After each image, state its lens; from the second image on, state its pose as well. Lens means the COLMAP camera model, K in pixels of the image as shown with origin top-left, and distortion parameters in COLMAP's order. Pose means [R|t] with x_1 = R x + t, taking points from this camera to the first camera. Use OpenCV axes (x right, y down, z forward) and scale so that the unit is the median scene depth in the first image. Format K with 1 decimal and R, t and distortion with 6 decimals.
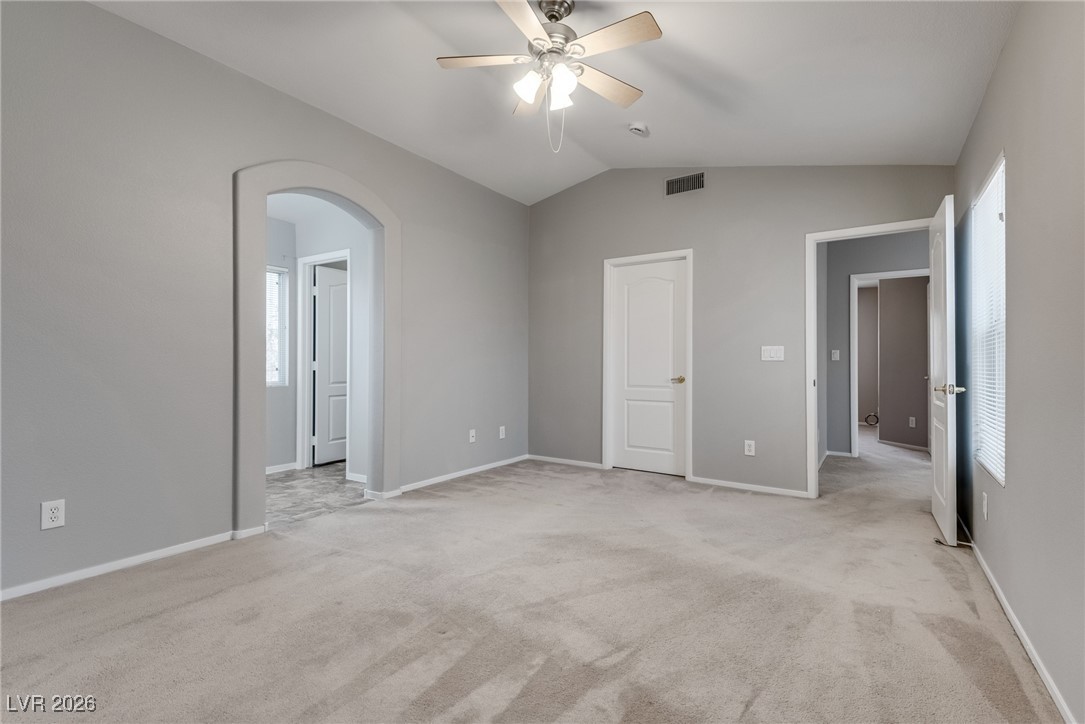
lens RADIAL K [[498.3, 0, 542.5], [0, 498.3, 362.0], [0, 0, 1]] dist [0.001276, 0.000155]
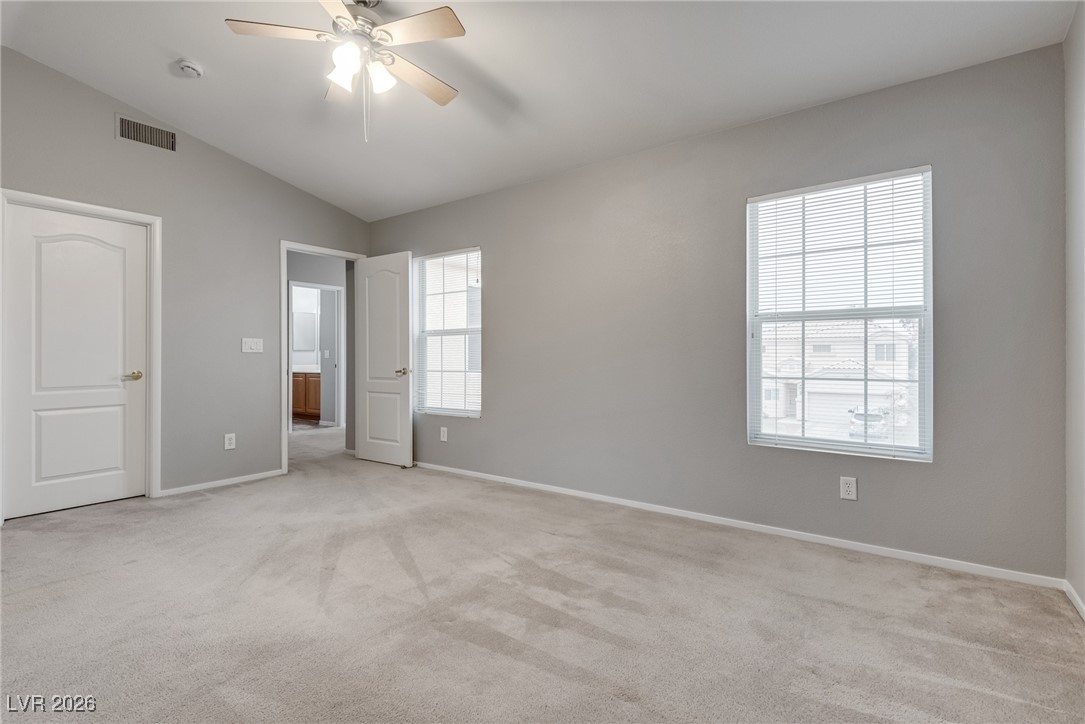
lens RADIAL K [[496.2, 0, 541.8], [0, 496.2, 355.2], [0, 0, 1]] dist [0.000666, 0.000079]
pose [[0.044960, -0.001265, 0.998988, -0.541788], [-0.001953, 0.999997, 0.001354, 0.000380], [-0.998987, -0.002012, 0.044957, 0.350639]]
